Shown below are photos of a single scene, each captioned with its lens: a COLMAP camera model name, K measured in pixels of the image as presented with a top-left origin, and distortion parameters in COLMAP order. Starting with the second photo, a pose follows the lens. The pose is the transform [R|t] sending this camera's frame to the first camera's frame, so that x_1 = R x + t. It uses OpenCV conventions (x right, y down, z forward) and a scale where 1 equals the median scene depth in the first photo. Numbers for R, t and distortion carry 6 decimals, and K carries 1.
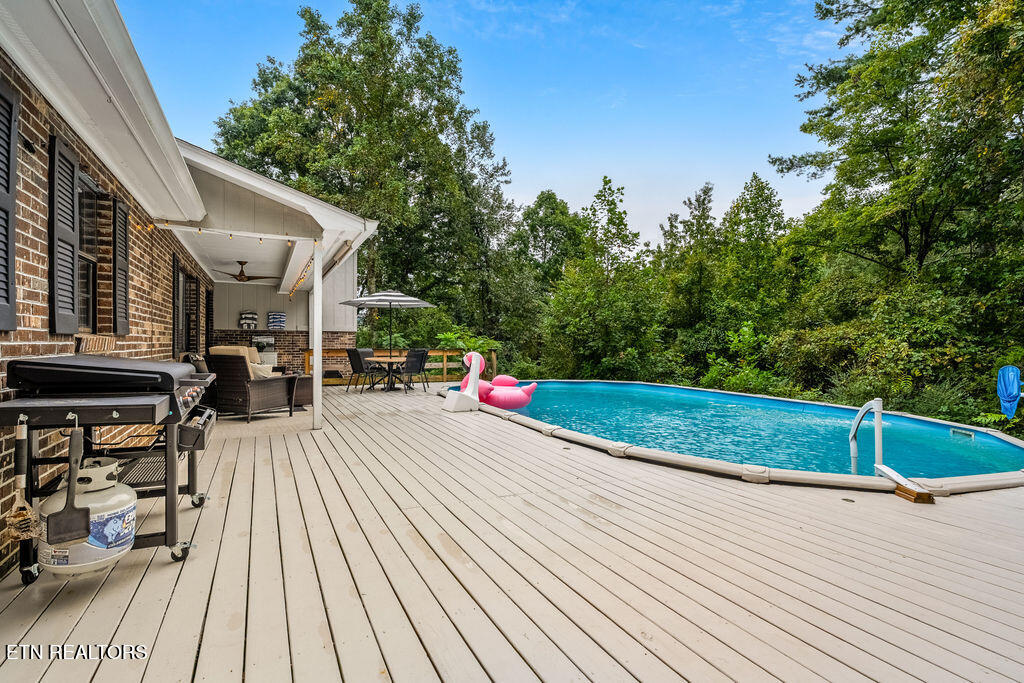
lens RADIAL K [[464.9, 0, 512.0], [0, 464.9, 341.5], [0, 0, 1]] dist [-0.001594, 0.000197]
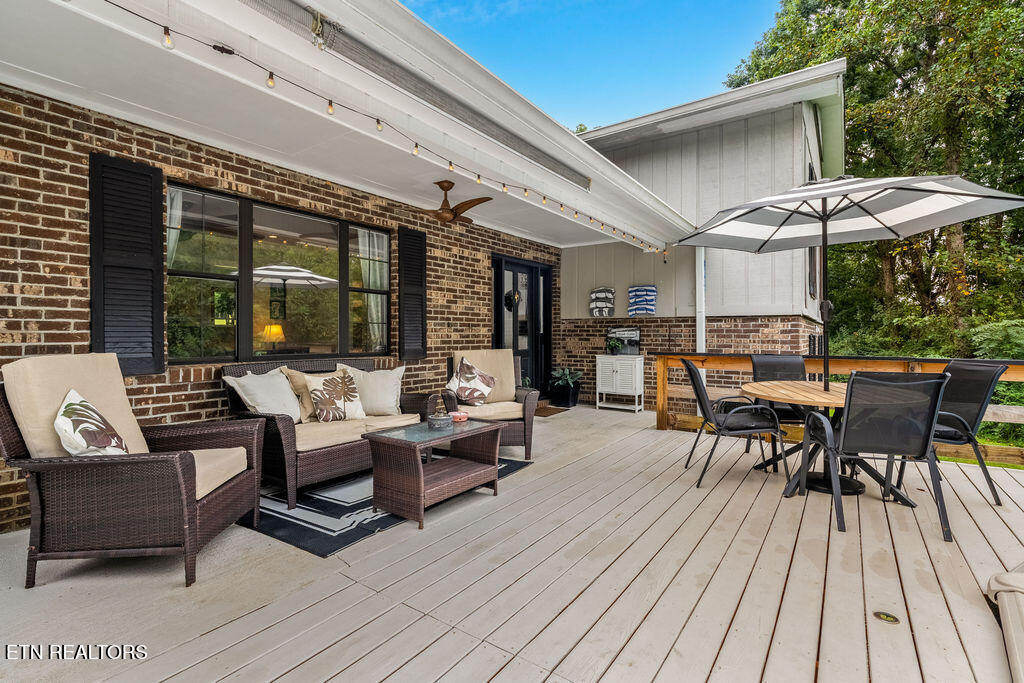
lens RADIAL K [[464.9, 0, 512.0], [0, 464.9, 341.5], [0, 0, 1]] dist [-0.001594, 0.000197]
pose [[0.429657, 0.009678, -0.902940, -0.037301], [0.003078, 0.999921, 0.012182, -0.001150], [0.902987, -0.008014, 0.429593, 0.378089]]
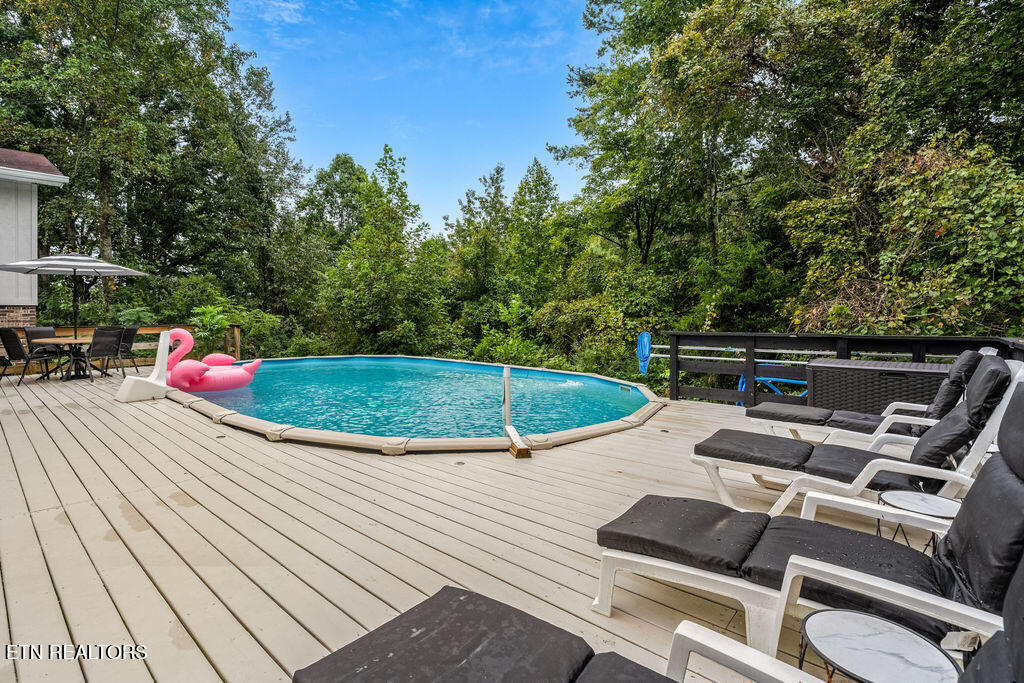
lens RADIAL K [[468.8, 0, 511.2], [0, 468.8, 315.8], [0, 0, 1]] dist [0.000357, 0.000144]
pose [[0.935380, -0.011239, 0.353466, 0.087090], [0.009767, 0.999935, 0.005948, -0.000375], [-0.353509, -0.002111, 0.935429, -0.009282]]
